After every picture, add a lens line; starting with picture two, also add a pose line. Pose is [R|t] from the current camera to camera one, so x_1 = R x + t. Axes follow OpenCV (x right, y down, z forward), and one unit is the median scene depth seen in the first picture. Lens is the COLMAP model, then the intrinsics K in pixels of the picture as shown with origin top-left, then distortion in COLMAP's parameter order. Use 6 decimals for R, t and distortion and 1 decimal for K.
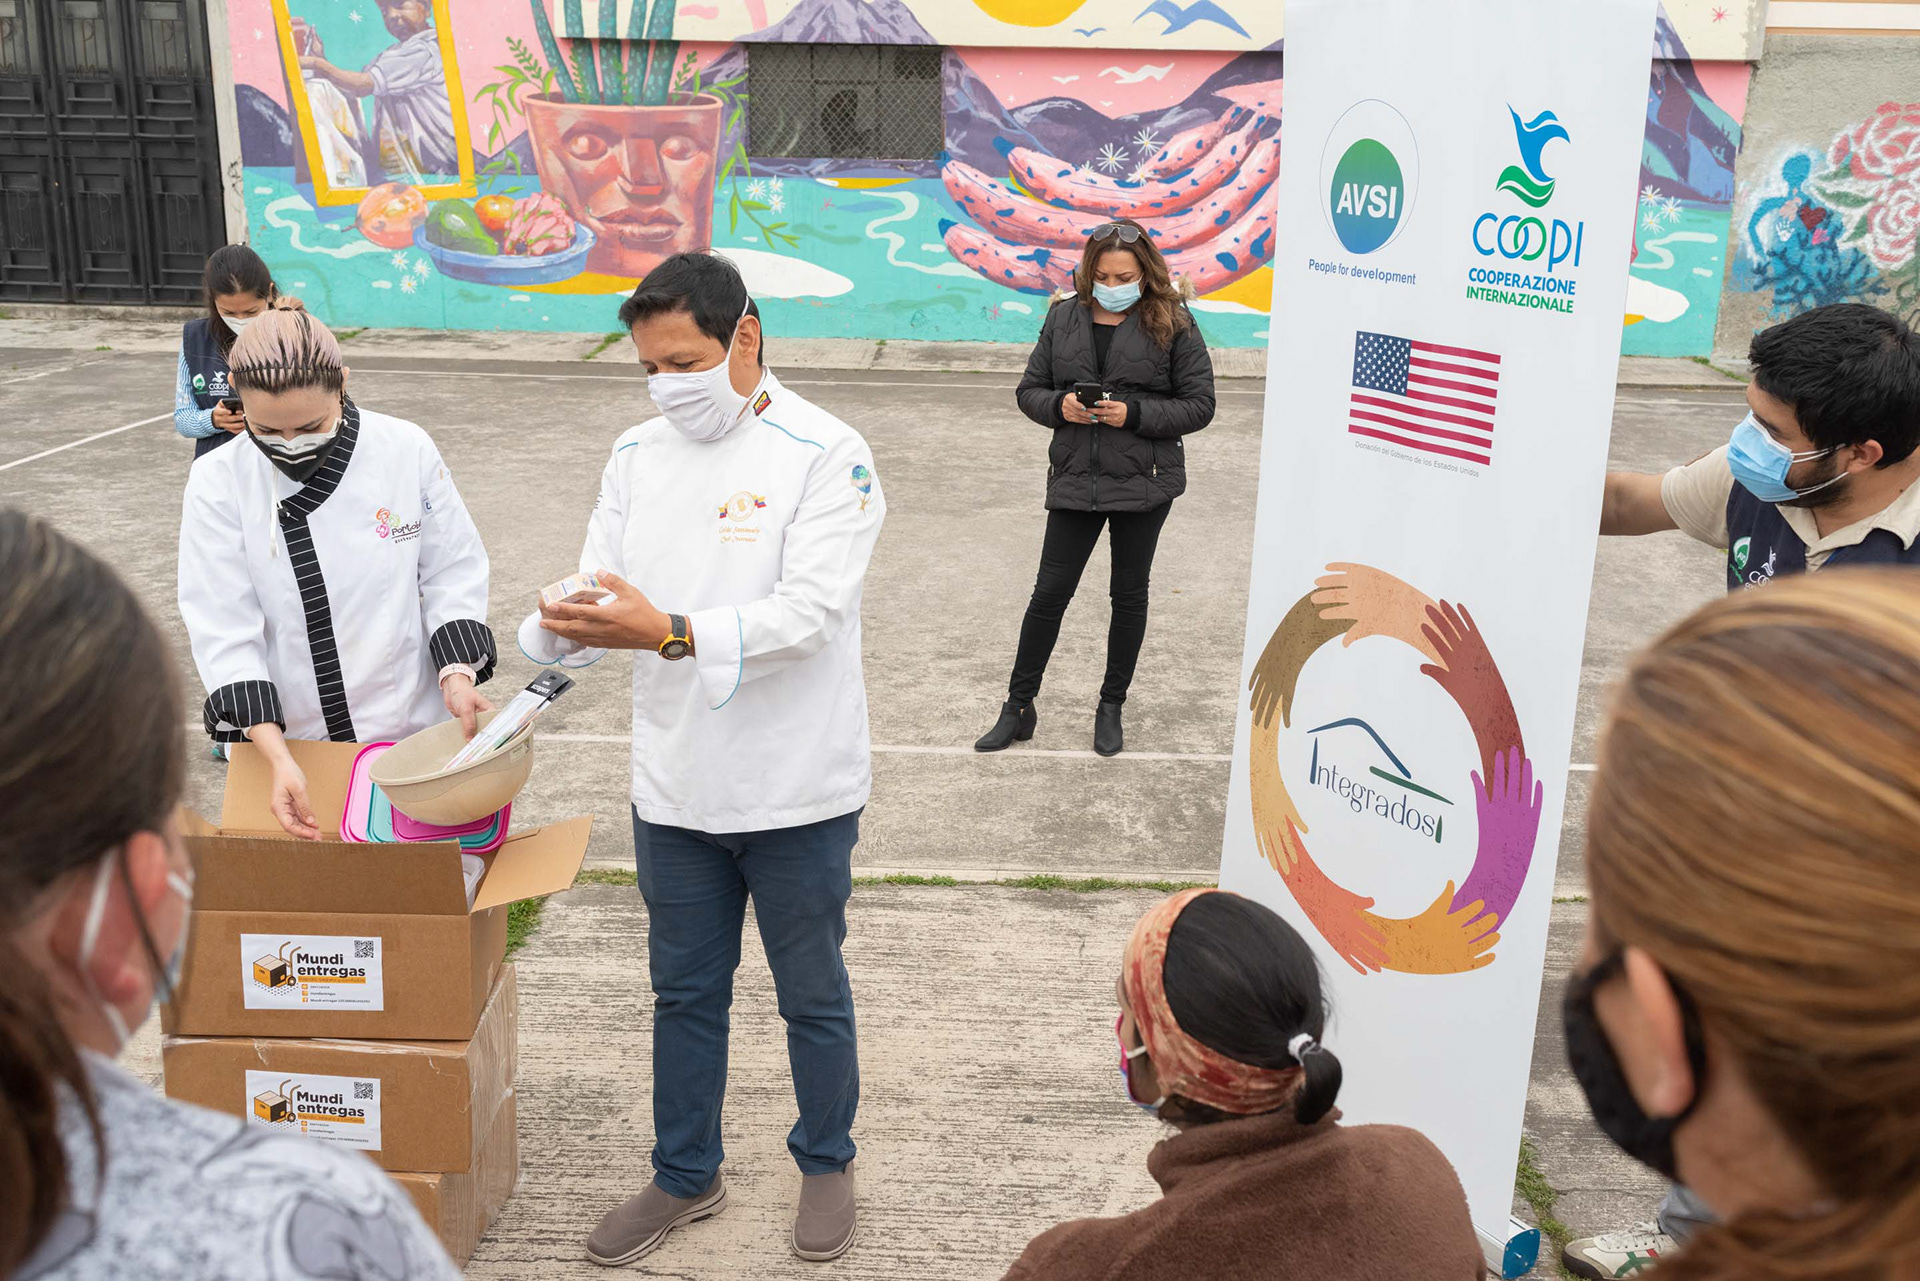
lens RADIAL K [[1756.5, 0, 947.7], [0, 1756.5, 646.8], [0, 0, 1]] dist [-0.028975, 0.018106]
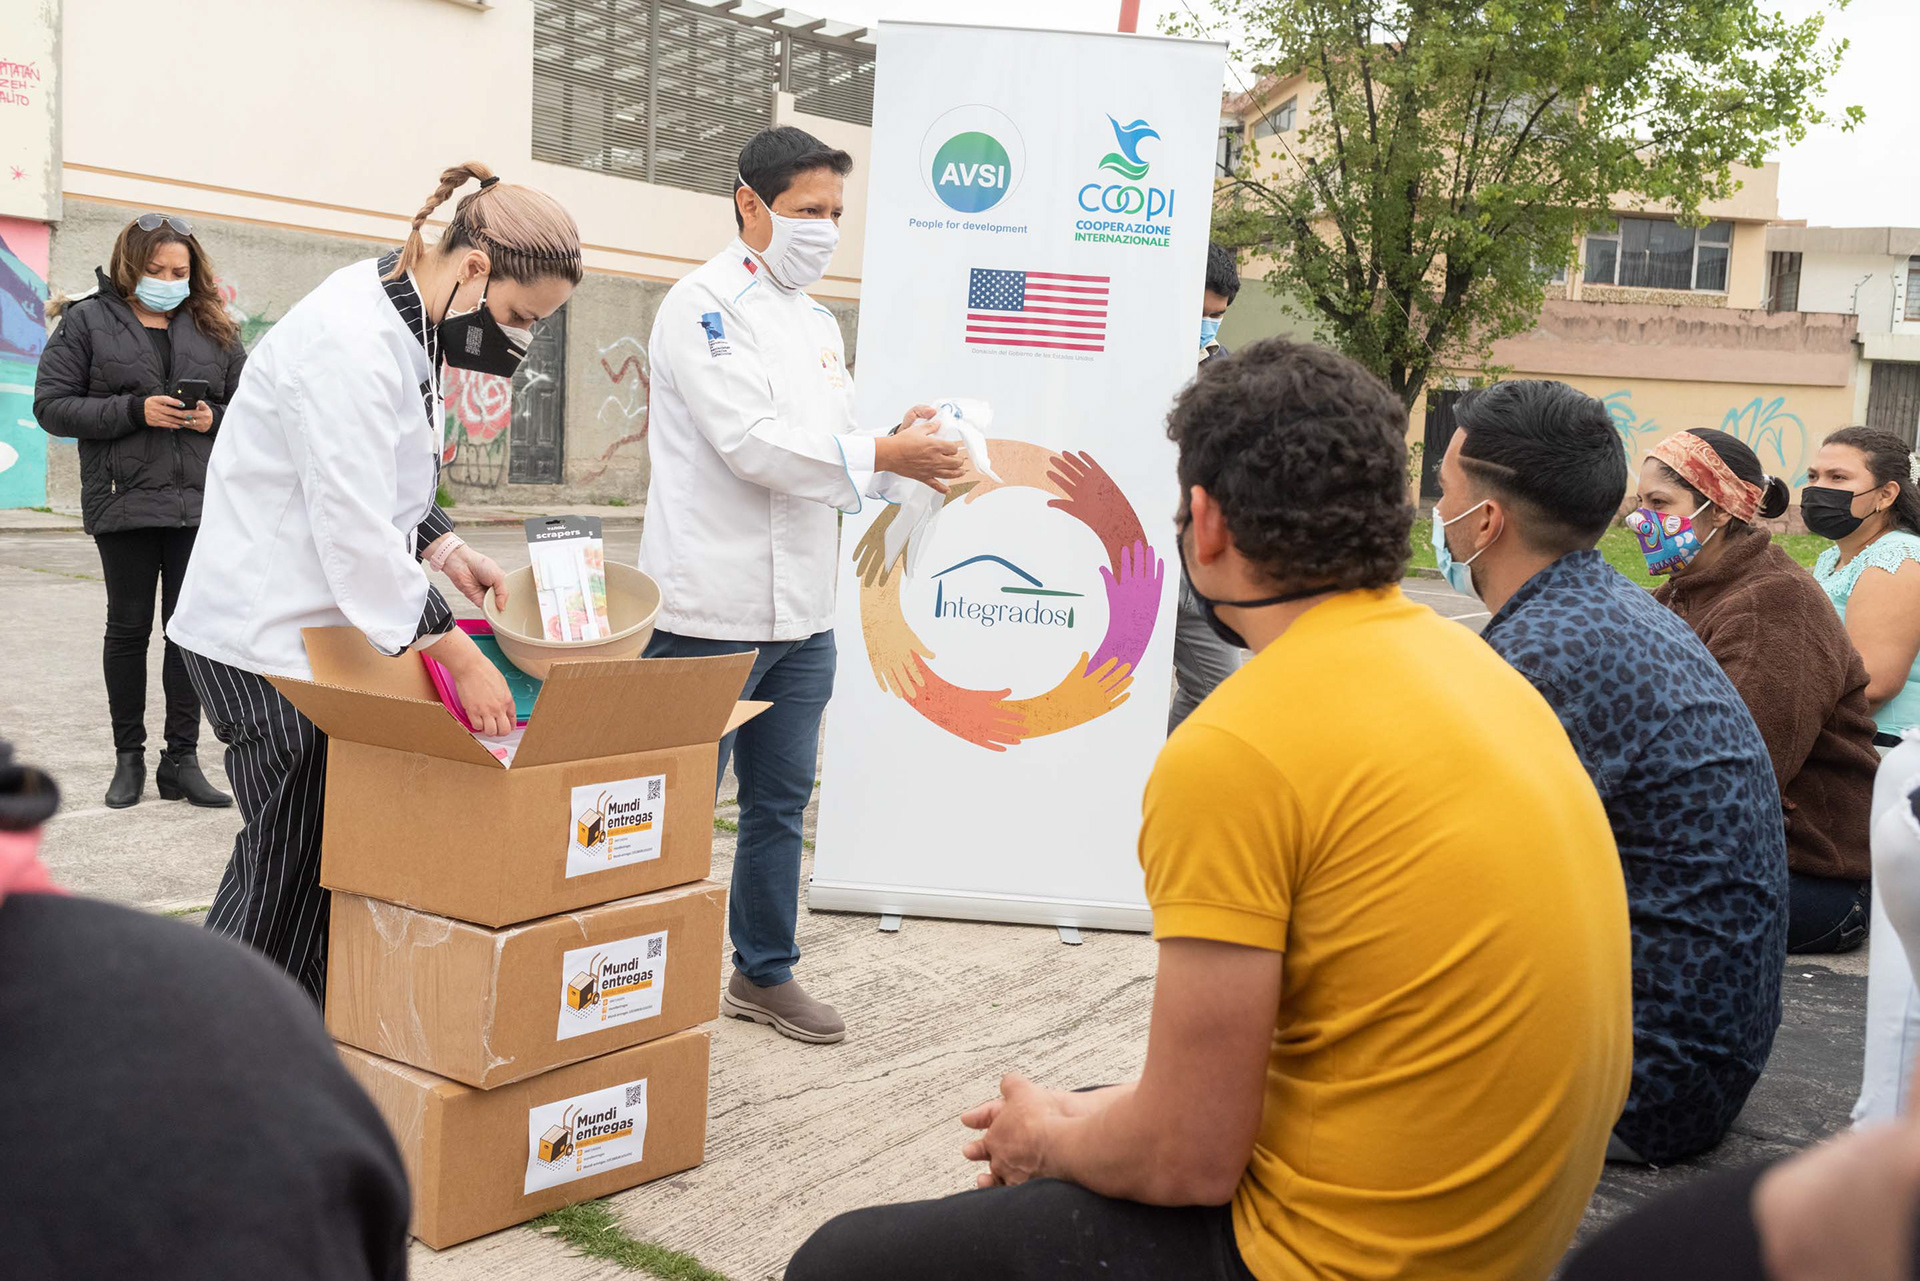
lens RADIAL K [[1834.3, 0, 815.8], [0, 1834.3, 539.2], [0, 0, 1]] dist [0.056722, 0.005077]
pose [[0.581921, -0.033799, 0.812543, -0.167208], [0.178415, 0.980101, -0.087007, 0.021857], [-0.793433, 0.195601, 0.576372, 0.049720]]
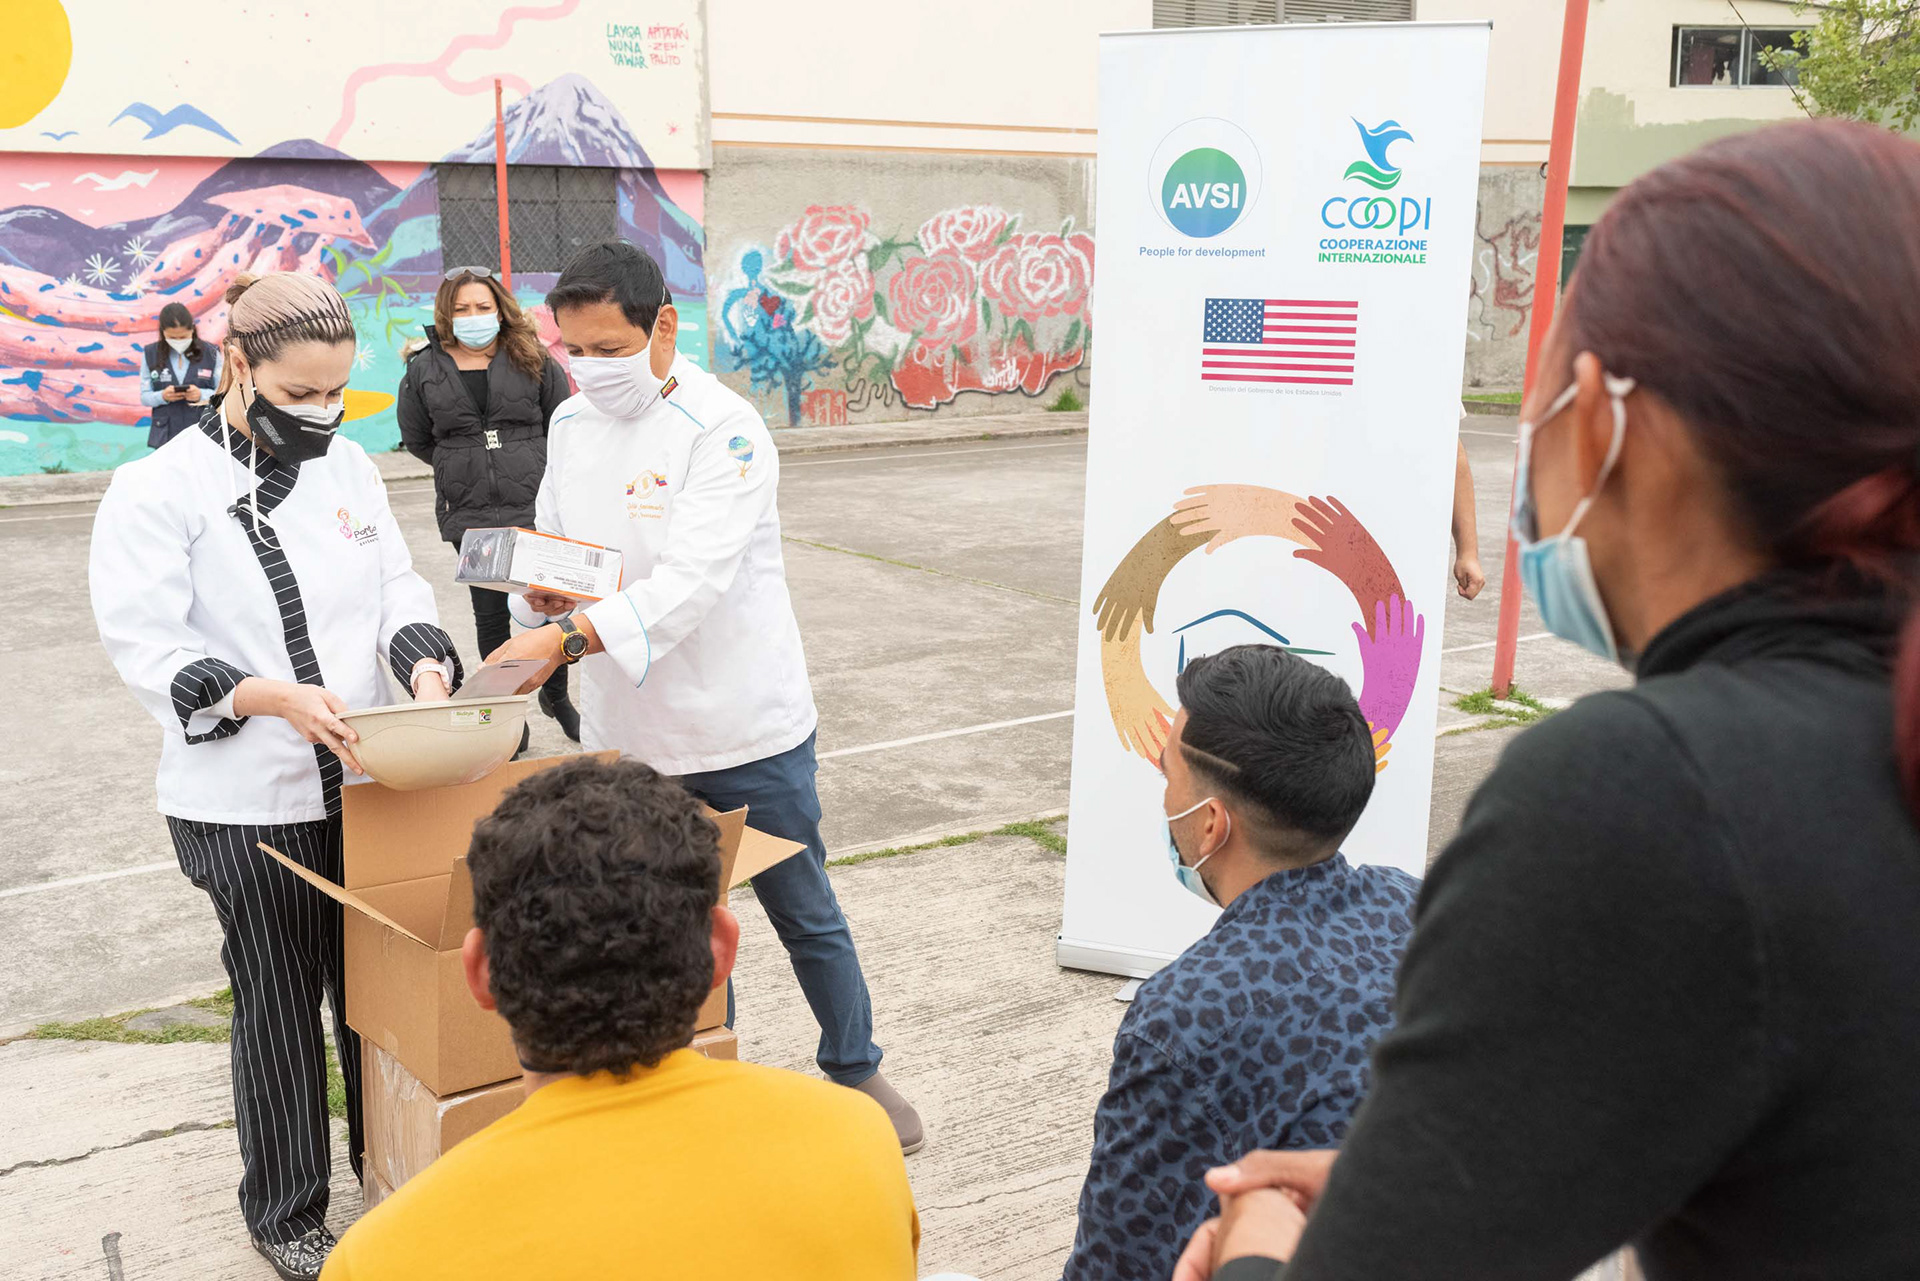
lens RADIAL K [[1789.1, 0, 893.8], [0, 1789.1, 610.7], [0, 0, 1]] dist [-0.004138, -0.011201]
pose [[0.821073, -0.127085, 0.556497, -0.114091], [0.177498, 0.983414, -0.037308, 0.008112], [-0.542525, 0.129410, 0.830012, 0.013074]]
